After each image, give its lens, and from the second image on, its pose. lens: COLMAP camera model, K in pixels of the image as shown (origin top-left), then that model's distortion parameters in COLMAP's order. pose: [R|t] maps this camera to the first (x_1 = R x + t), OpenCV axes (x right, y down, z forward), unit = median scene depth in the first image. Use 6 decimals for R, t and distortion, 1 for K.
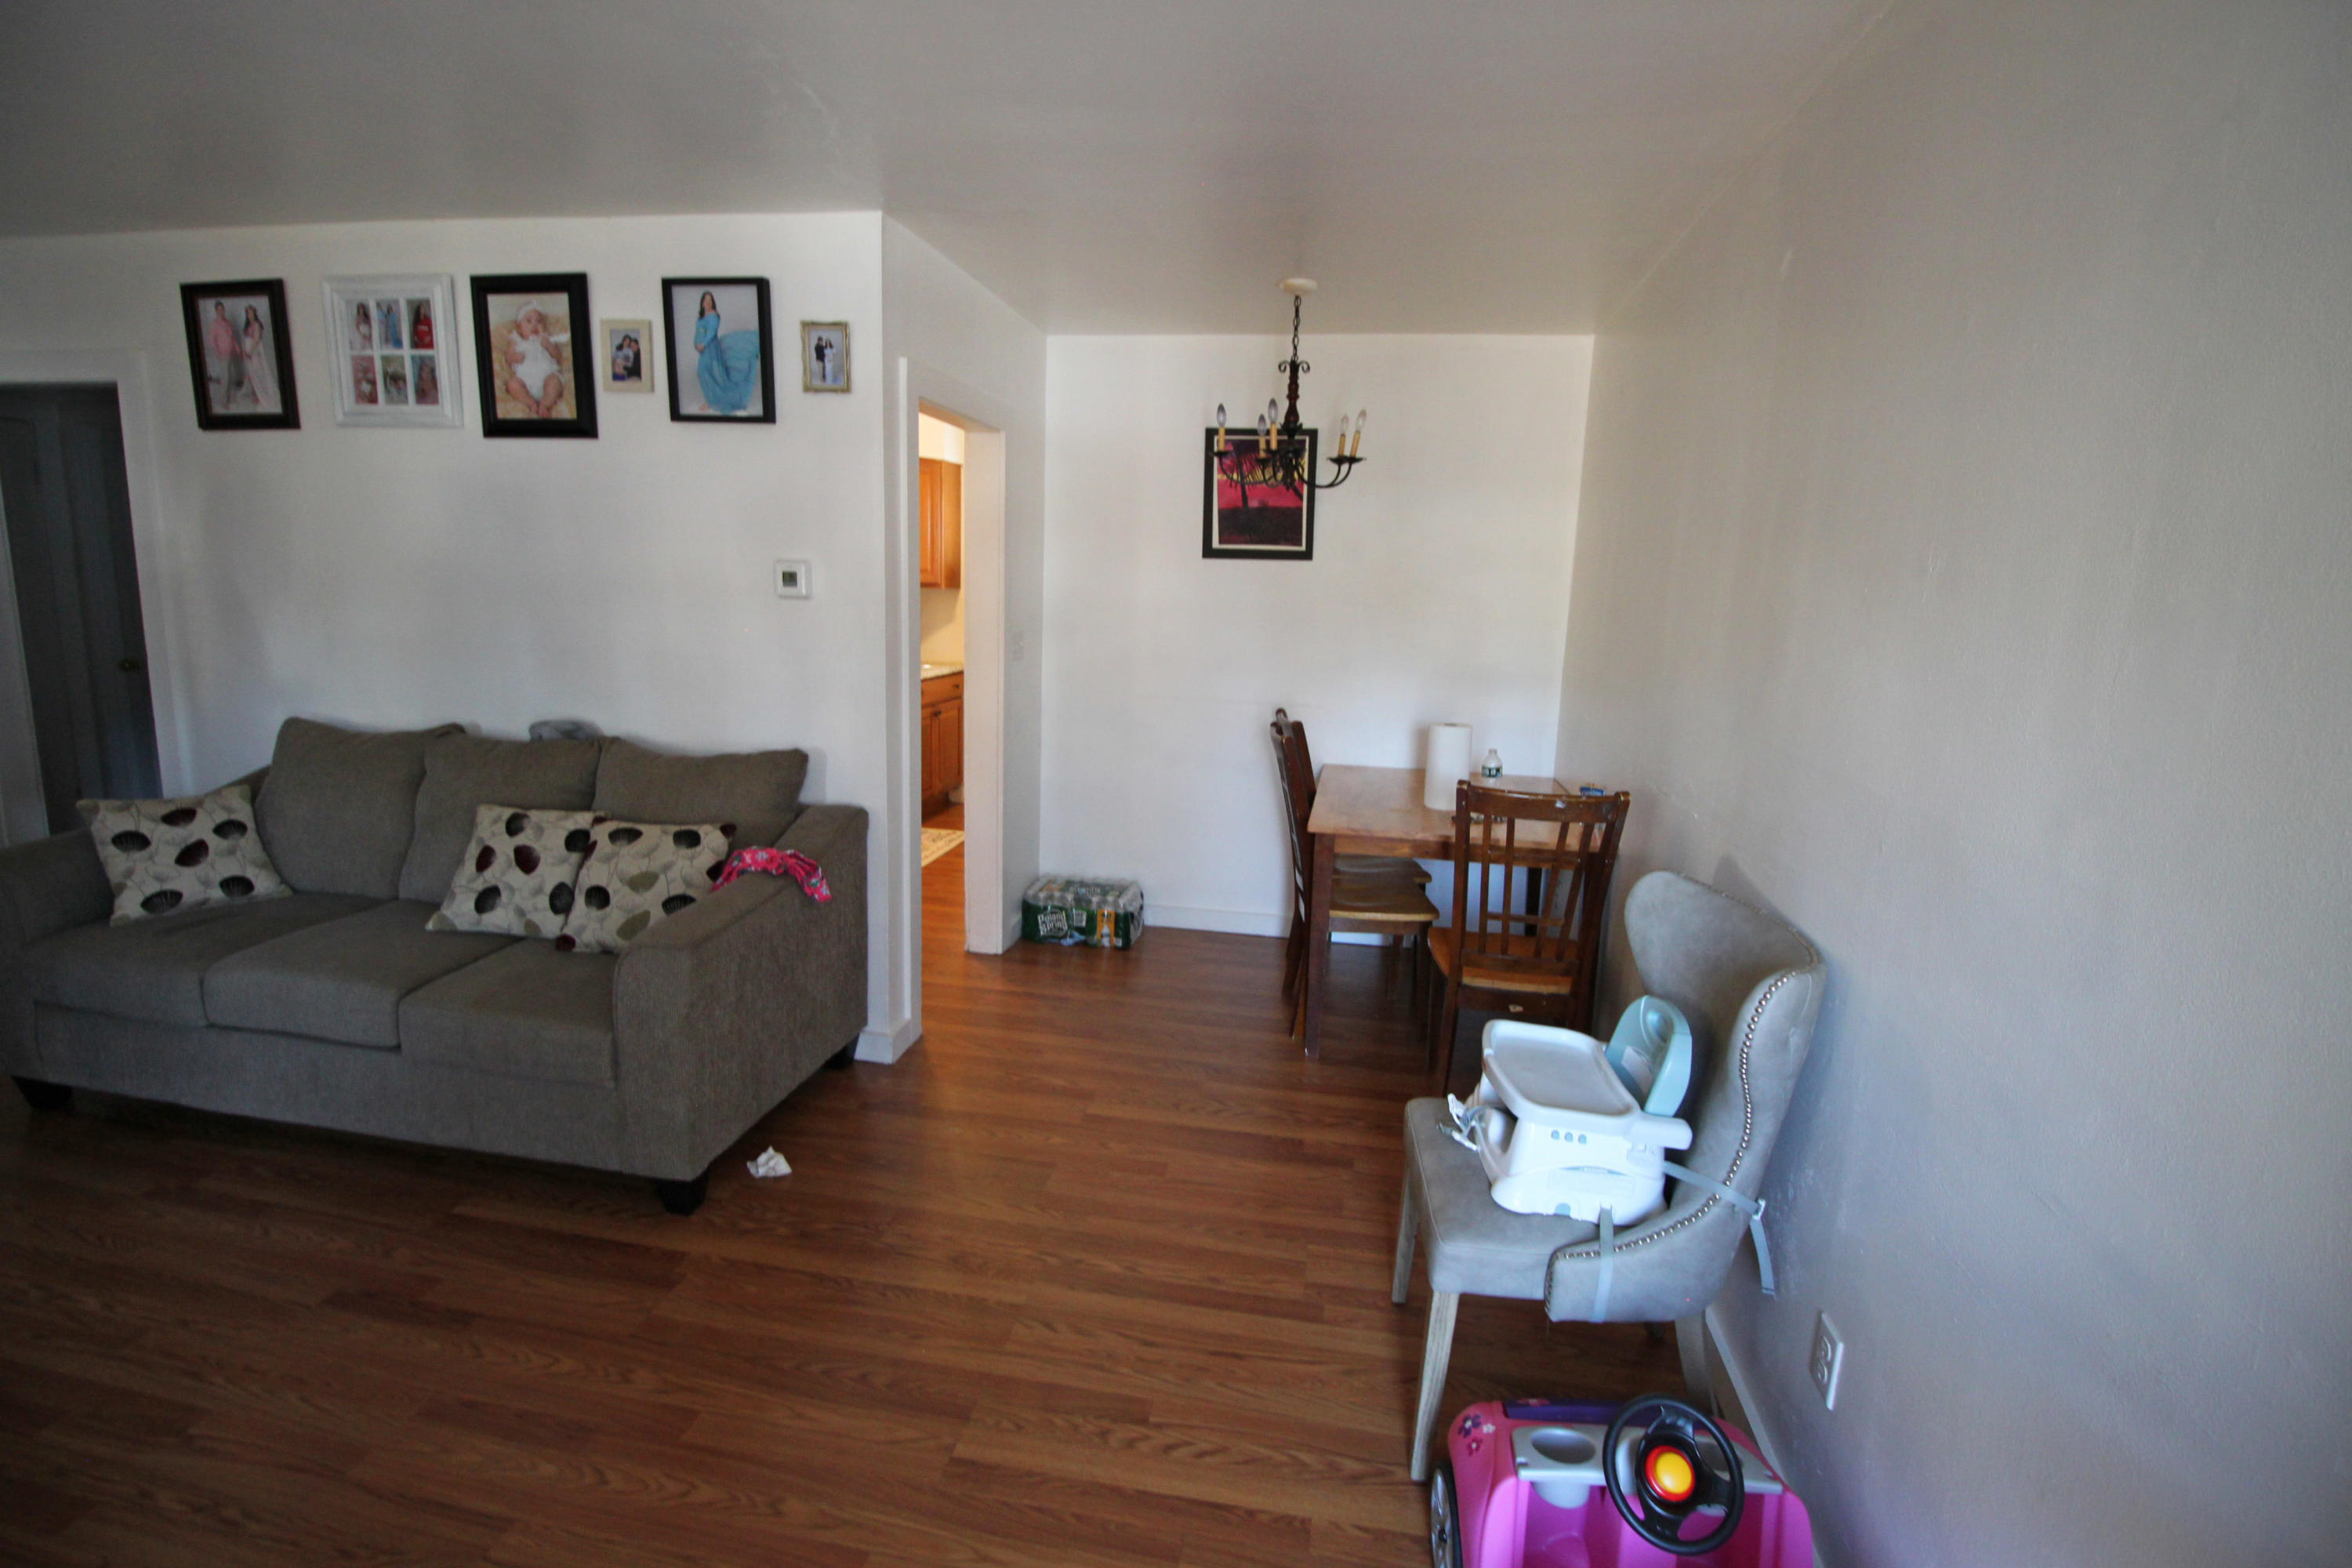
lens RADIAL K [[1098.5, 0, 1193.0], [0, 1098.5, 769.9], [0, 0, 1]] dist [-0.007292, -0.009191]
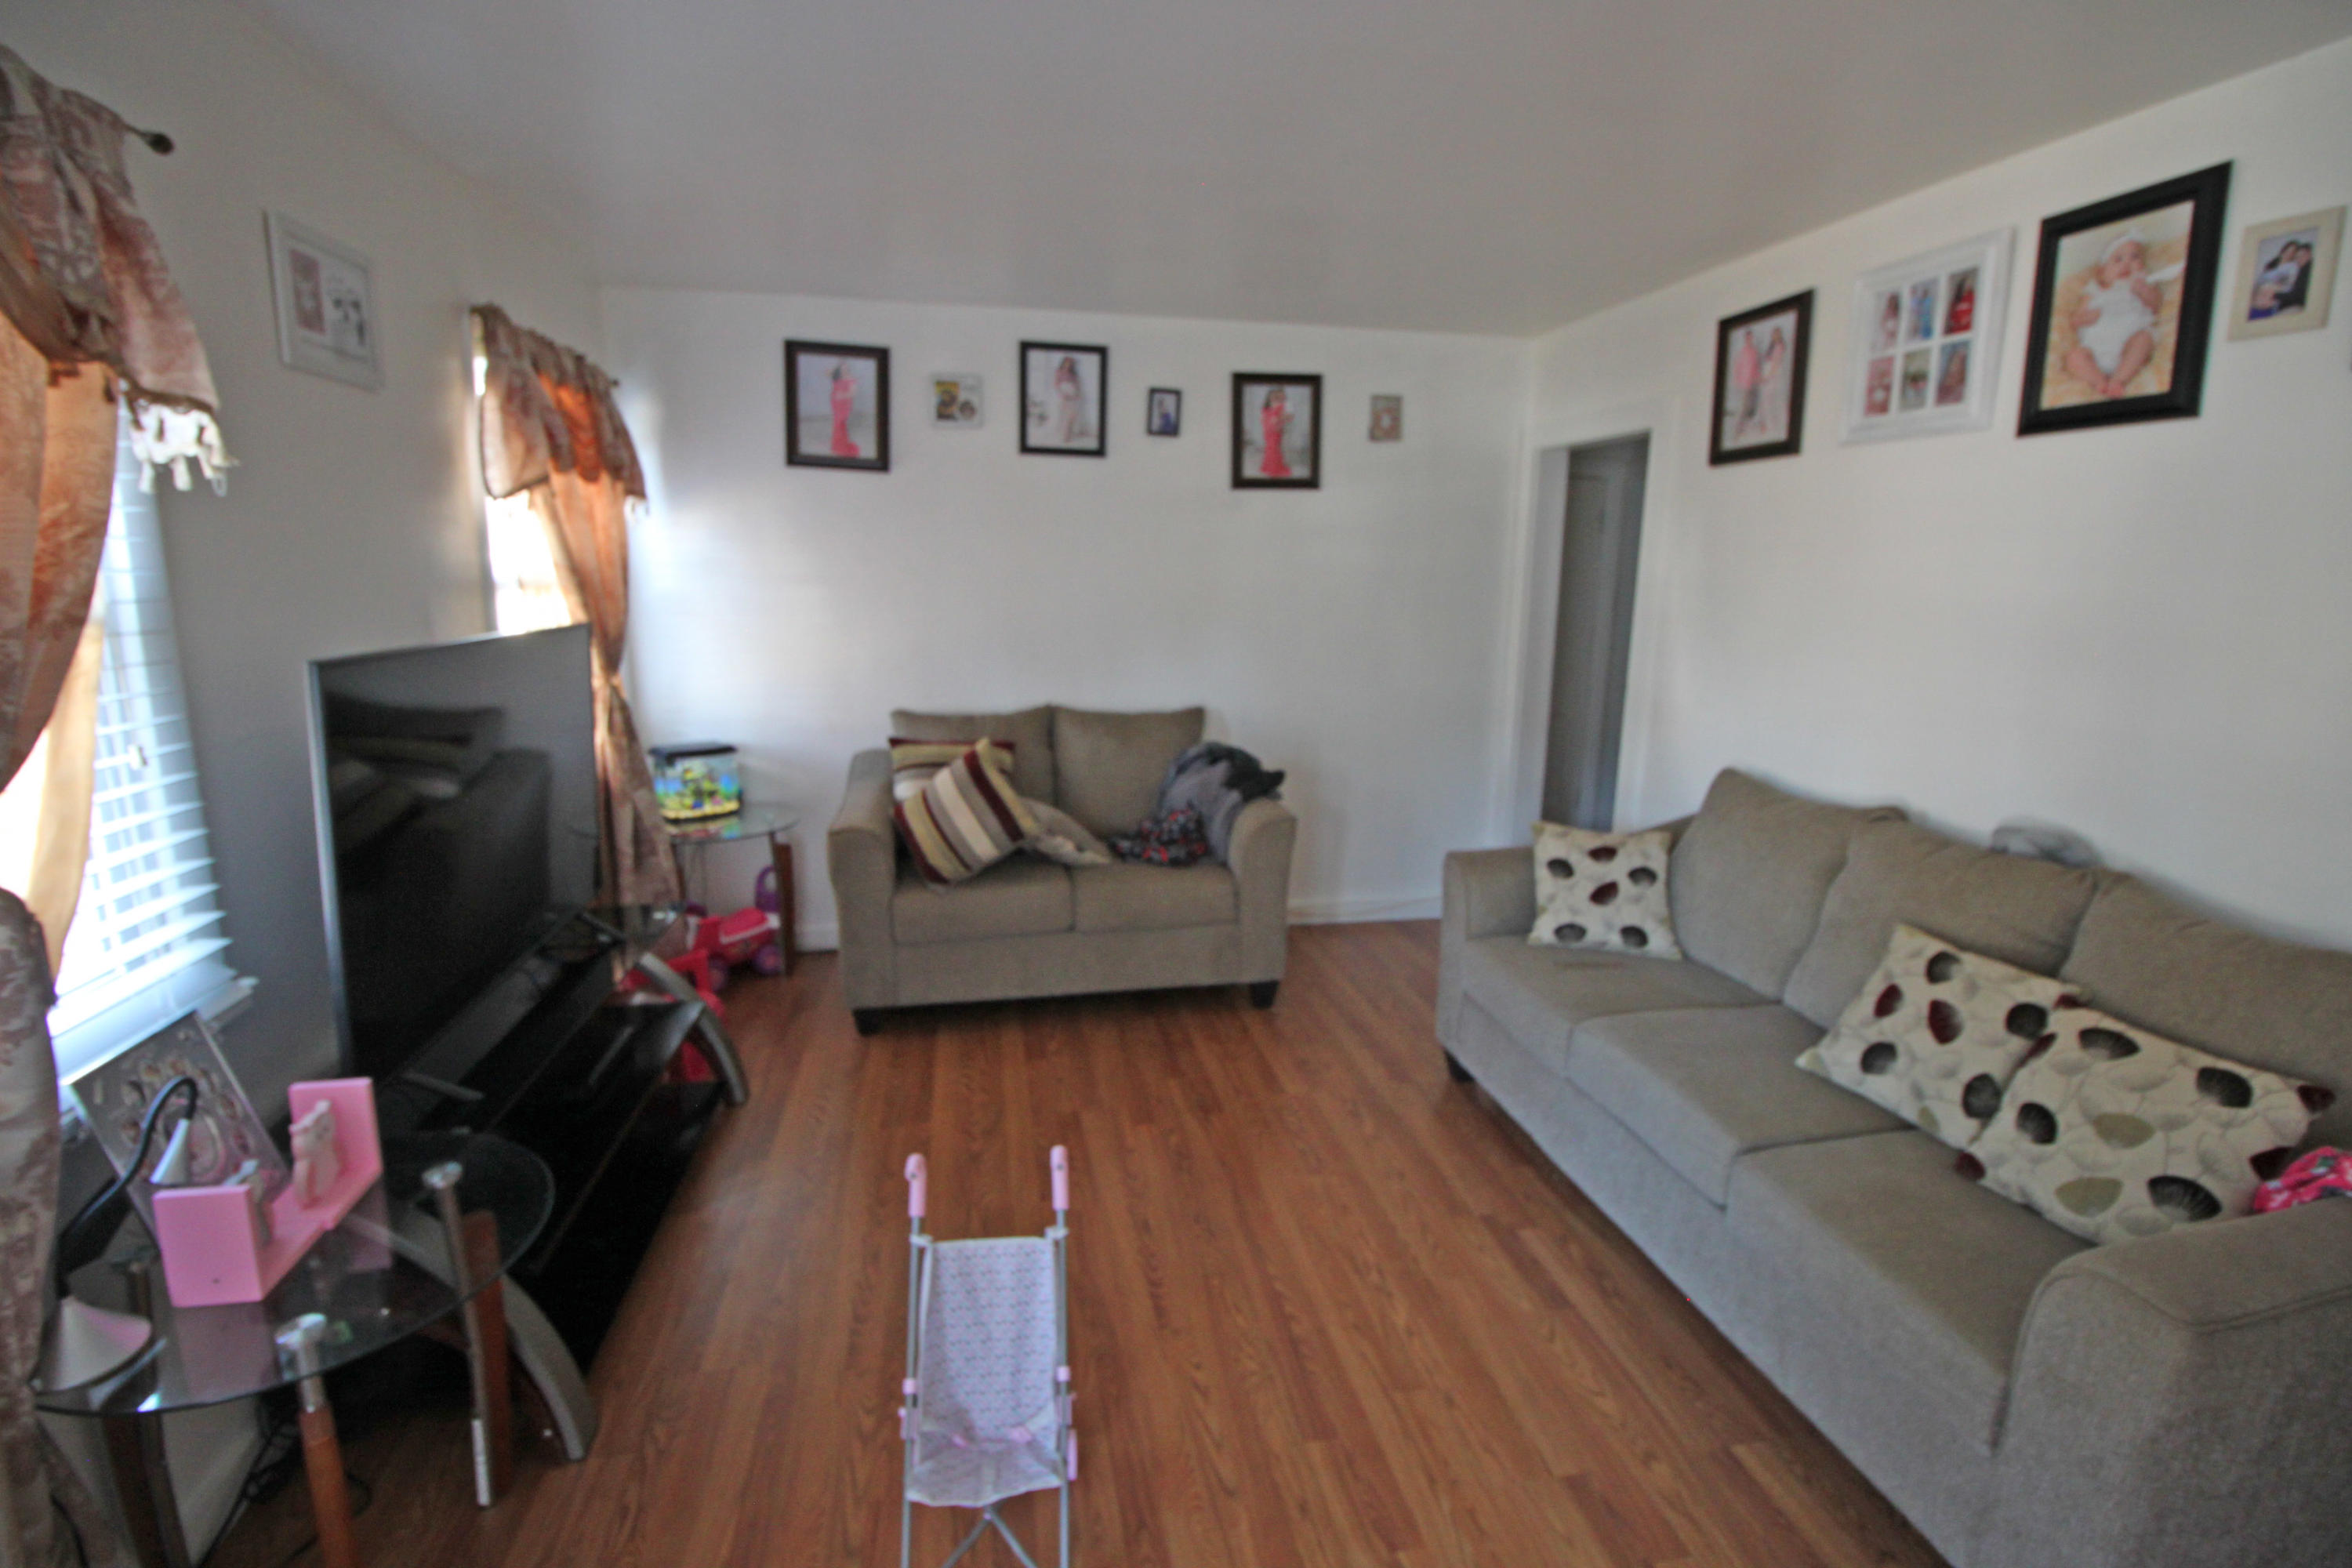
lens RADIAL K [[1098.5, 0, 1180.2], [0, 1098.5, 759.5], [0, 0, 1]] dist [-0.007292, -0.009191]
pose [[0.357757, 0.137768, -0.923596, -0.147713], [-0.171624, 0.981910, 0.079988, -0.054555], [0.917908, 0.129895, 0.374929, 0.243674]]
